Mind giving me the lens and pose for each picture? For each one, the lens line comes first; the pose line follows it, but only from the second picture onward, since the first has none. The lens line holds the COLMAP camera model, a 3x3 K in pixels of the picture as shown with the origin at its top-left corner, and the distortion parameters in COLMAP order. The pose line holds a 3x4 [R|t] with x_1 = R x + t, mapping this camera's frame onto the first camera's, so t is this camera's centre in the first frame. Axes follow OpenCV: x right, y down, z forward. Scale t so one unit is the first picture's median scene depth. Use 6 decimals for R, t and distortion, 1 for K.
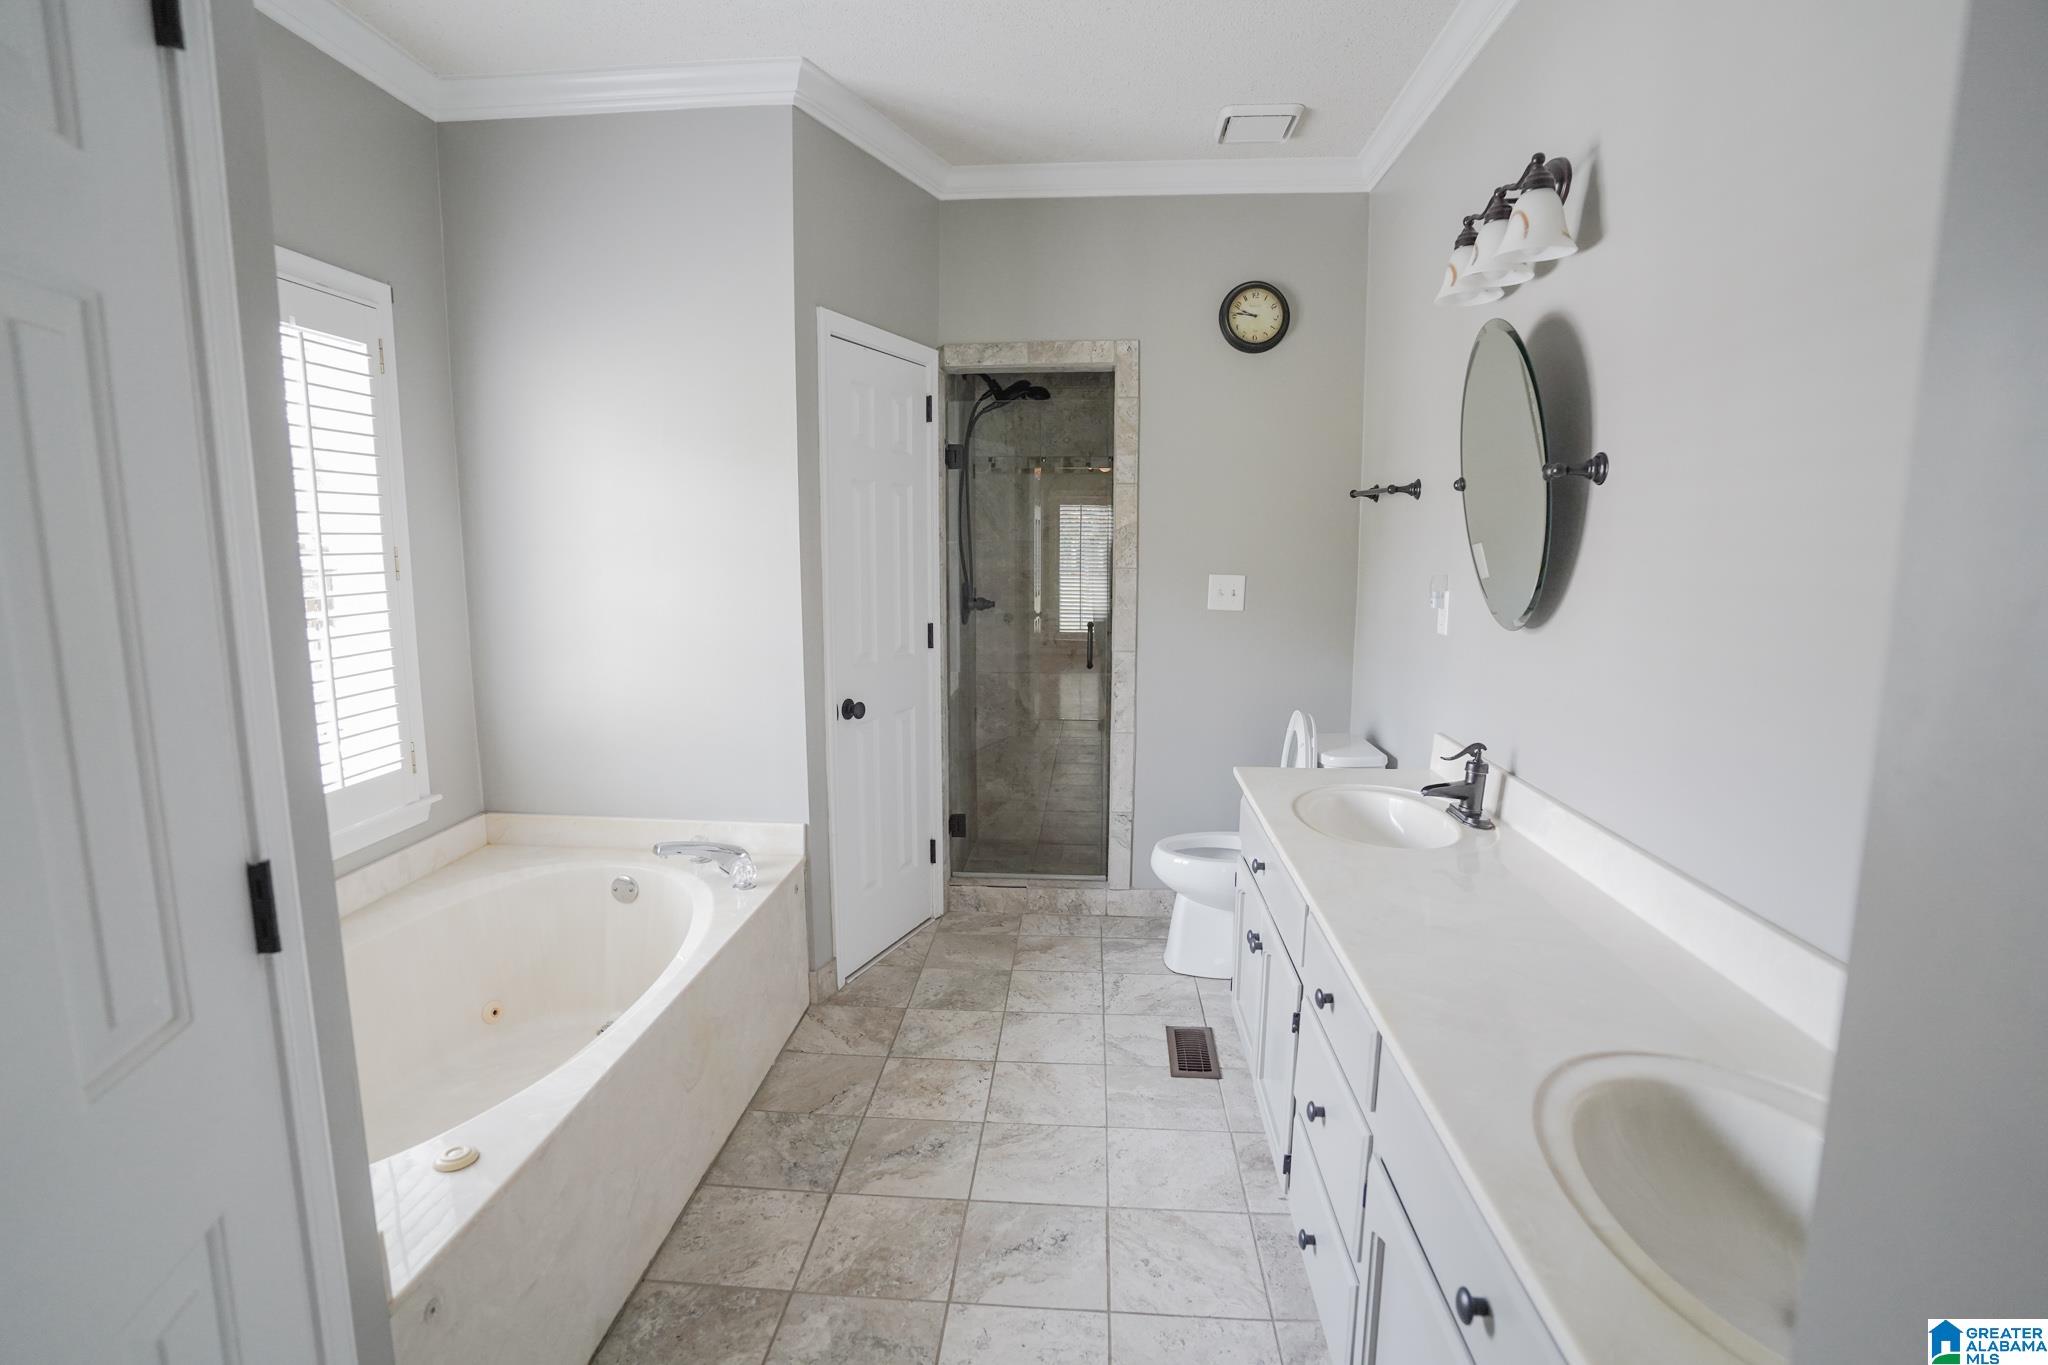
lens RADIAL K [[1043.4, 0, 1007.1], [0, 1043.4, 701.7], [0, 0, 1]] dist [-0.065477, 0.029755]
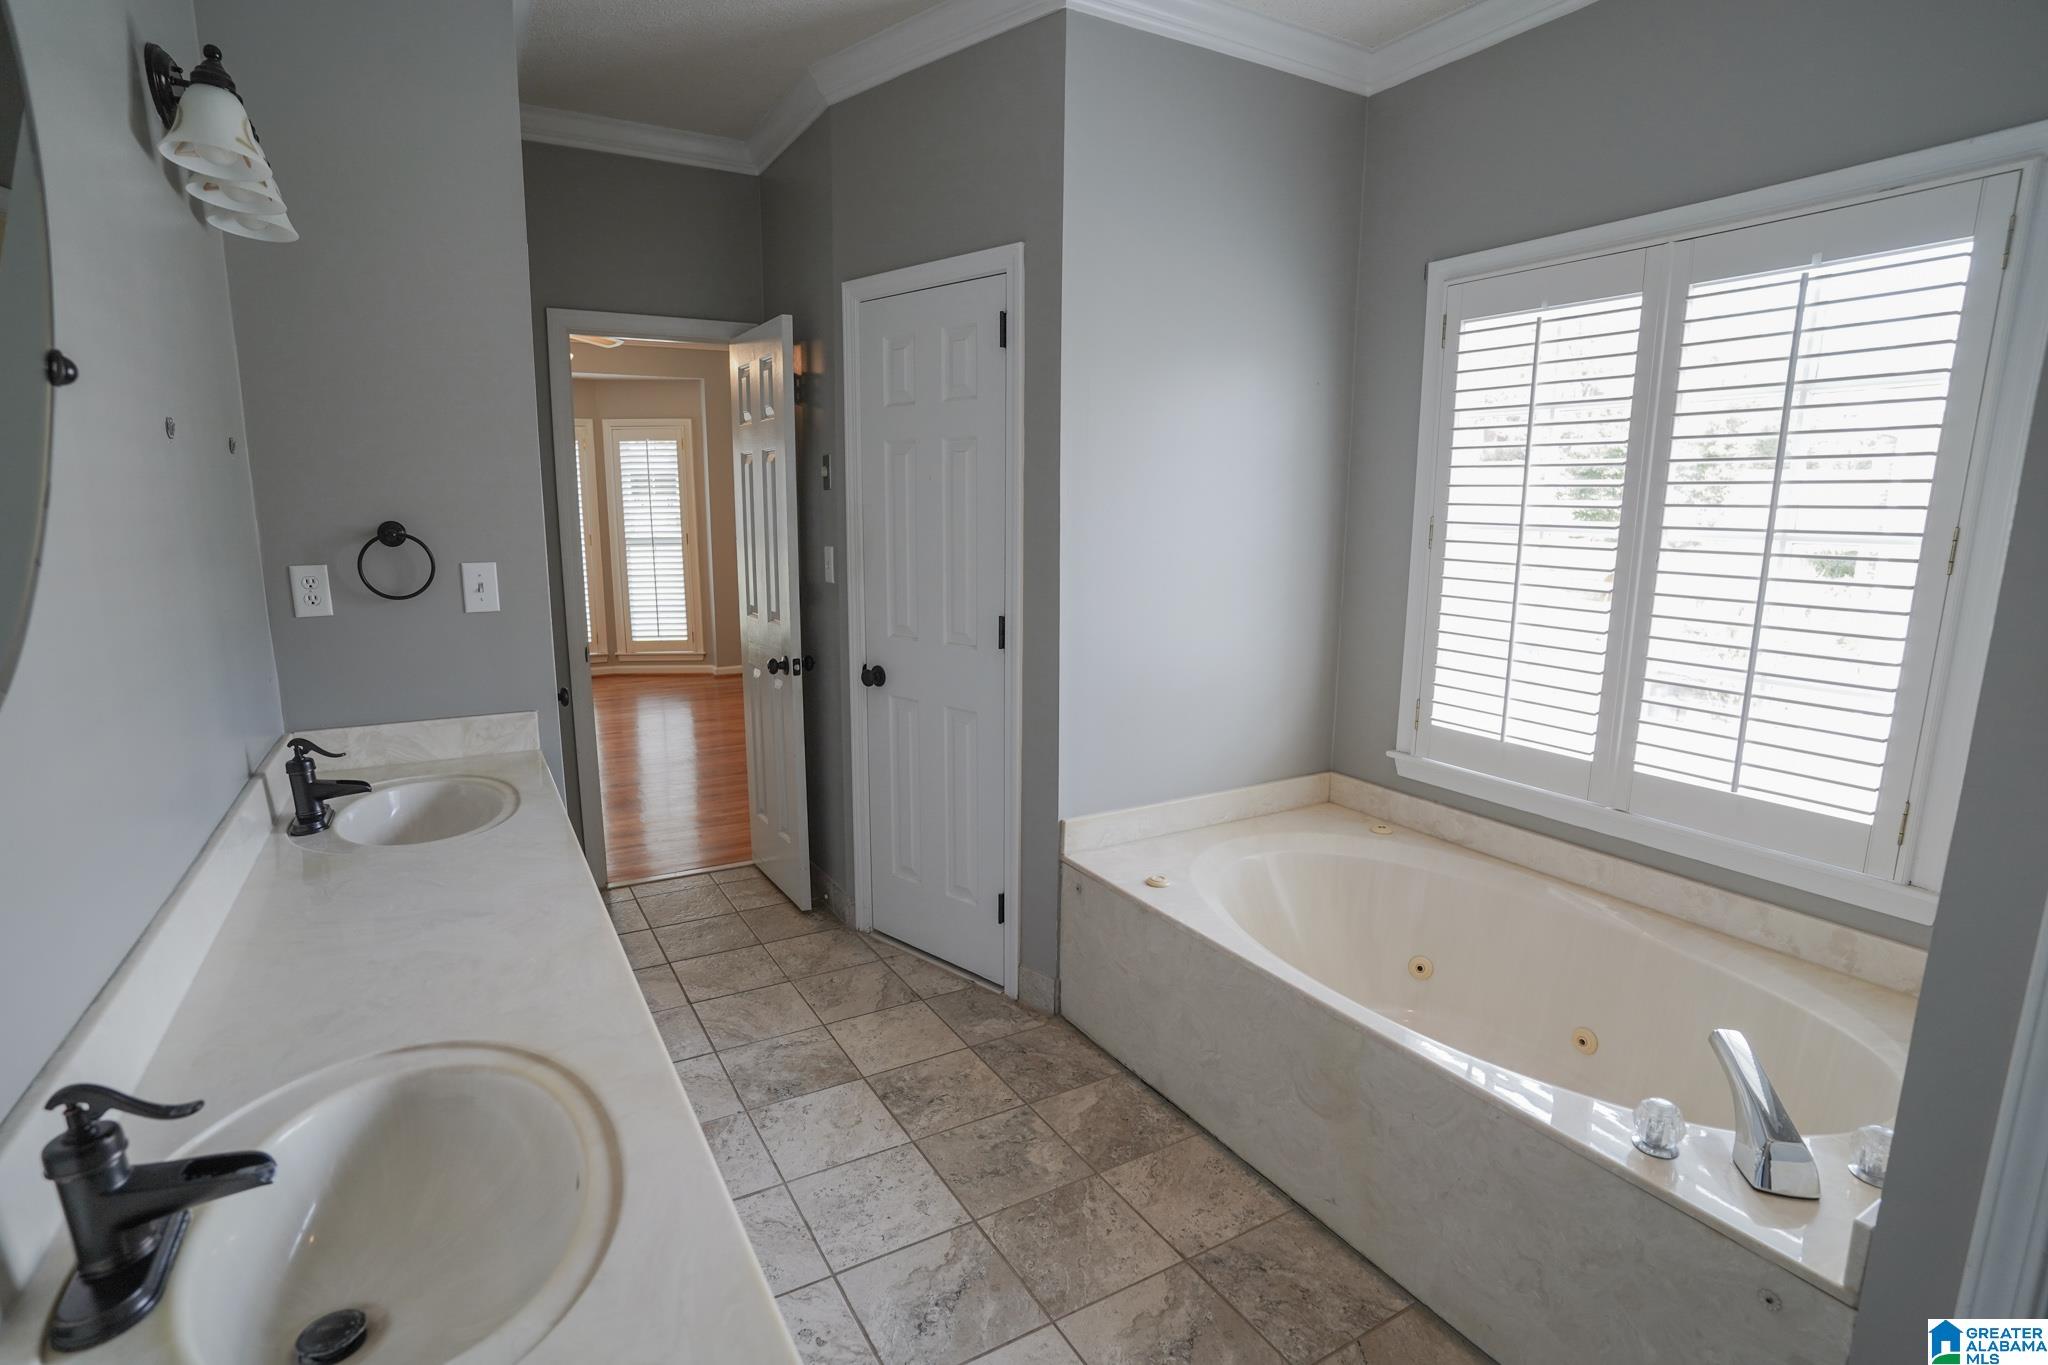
lens RADIAL K [[1043.4, 0, 1033.3], [0, 1043.4, 700.3], [0, 0, 1]] dist [-0.065477, 0.029755]
pose [[-0.823042, 0.103186, -0.558528, 0.381031], [-0.090873, 0.946769, 0.308822, -0.236370], [0.560663, 0.304929, -0.769854, 1.472433]]
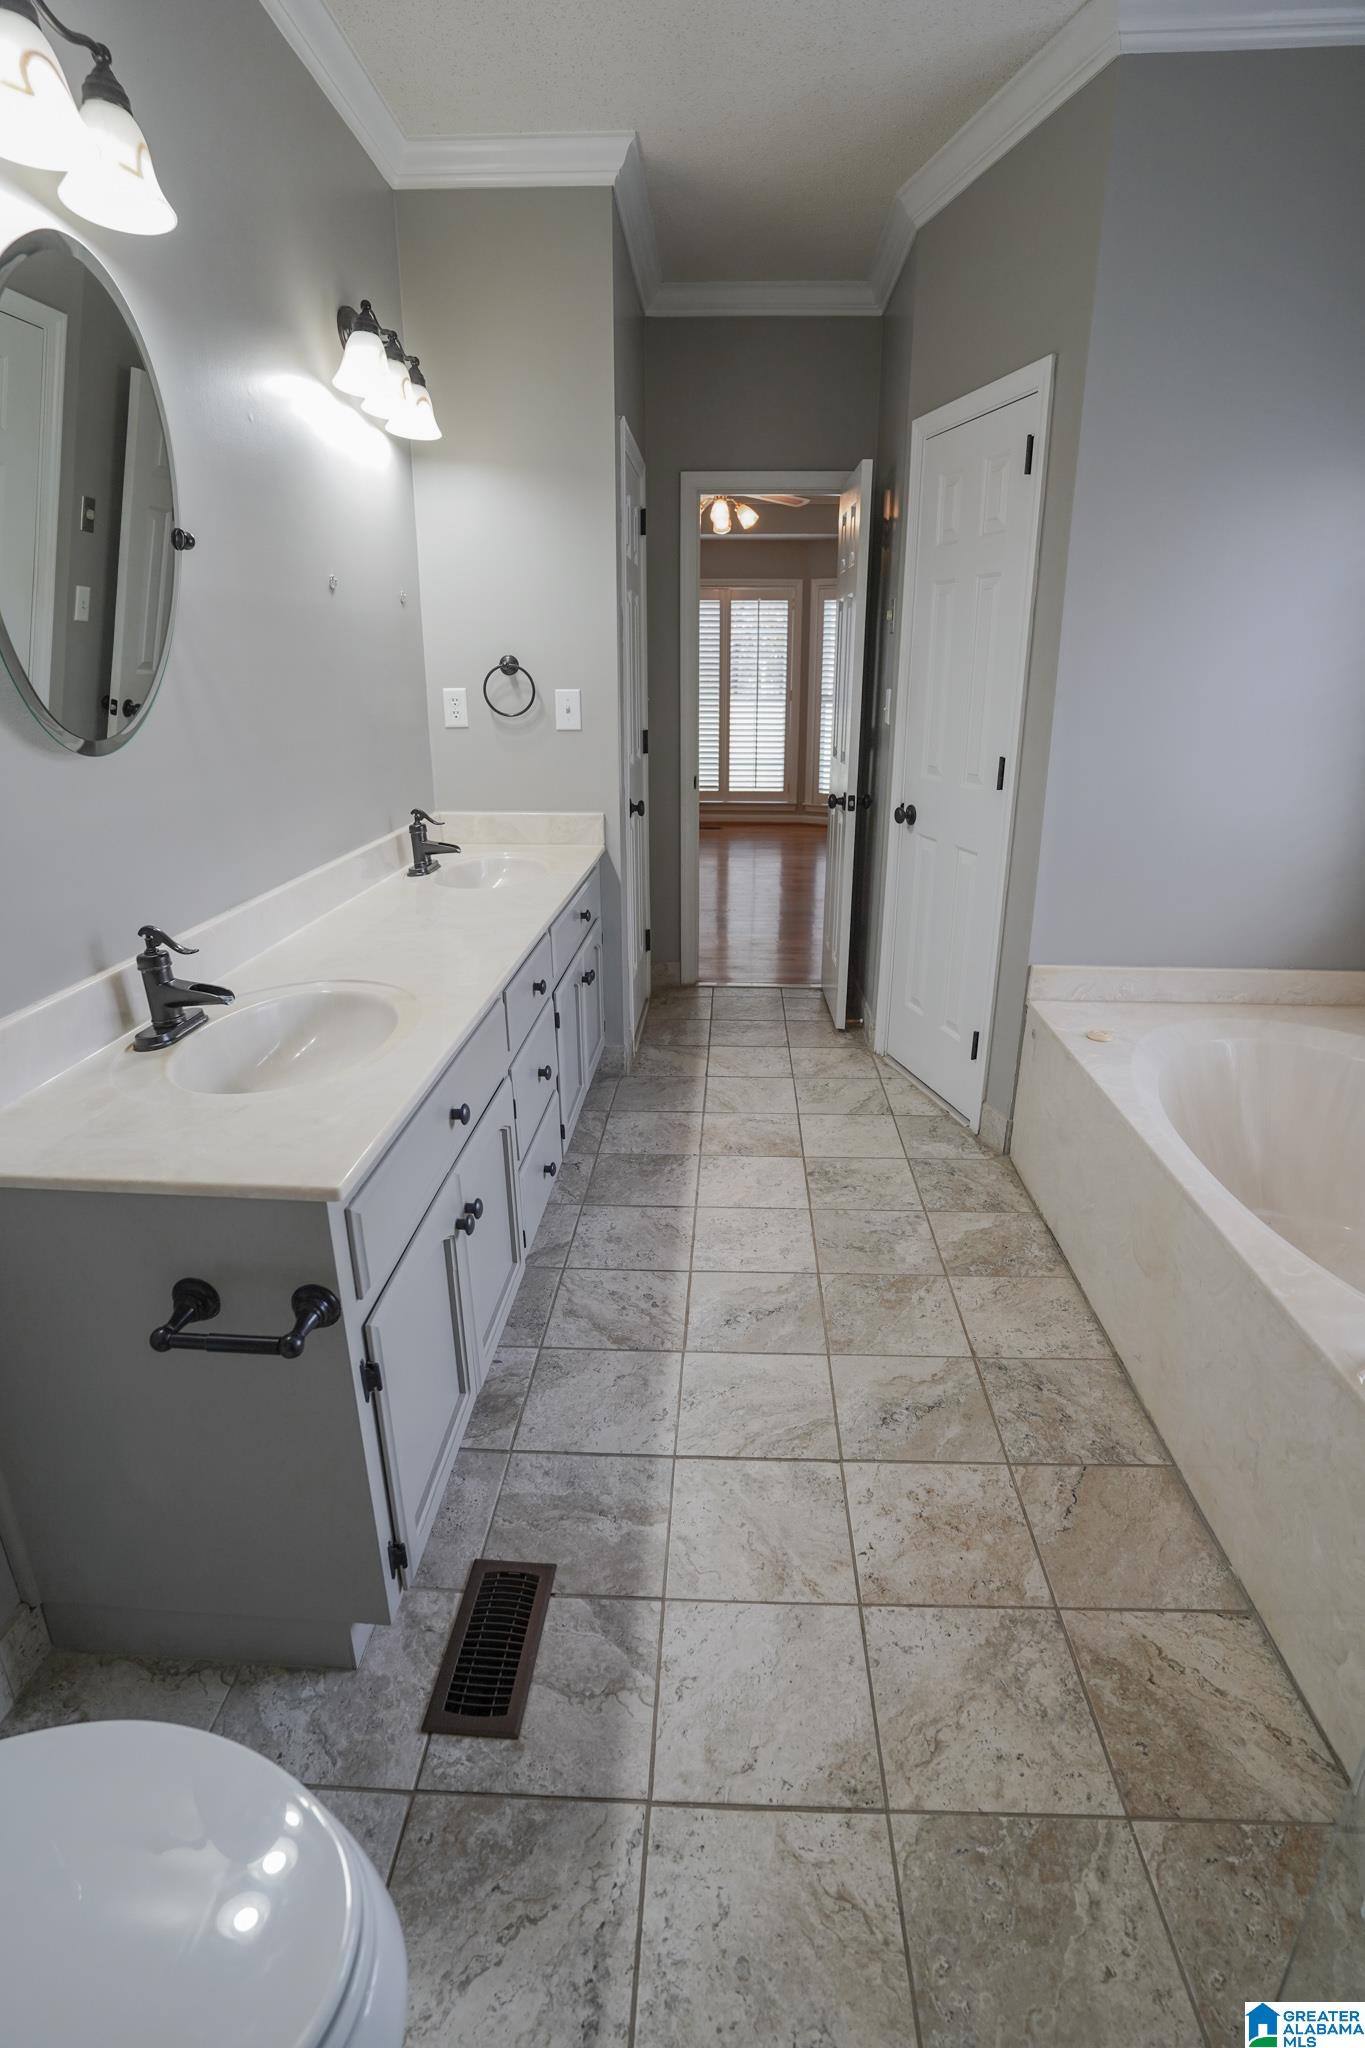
lens RADIAL K [[1043.4, 0, 660.7], [0, 1043.4, 1028.5], [0, 0, 1]] dist [-0.065477, 0.029755]
pose [[-0.999920, 0.003991, -0.011998, 0.129631], [-0.002099, 0.883329, 0.468749, -0.235695], [0.012469, 0.468737, -0.883250, 1.712504]]
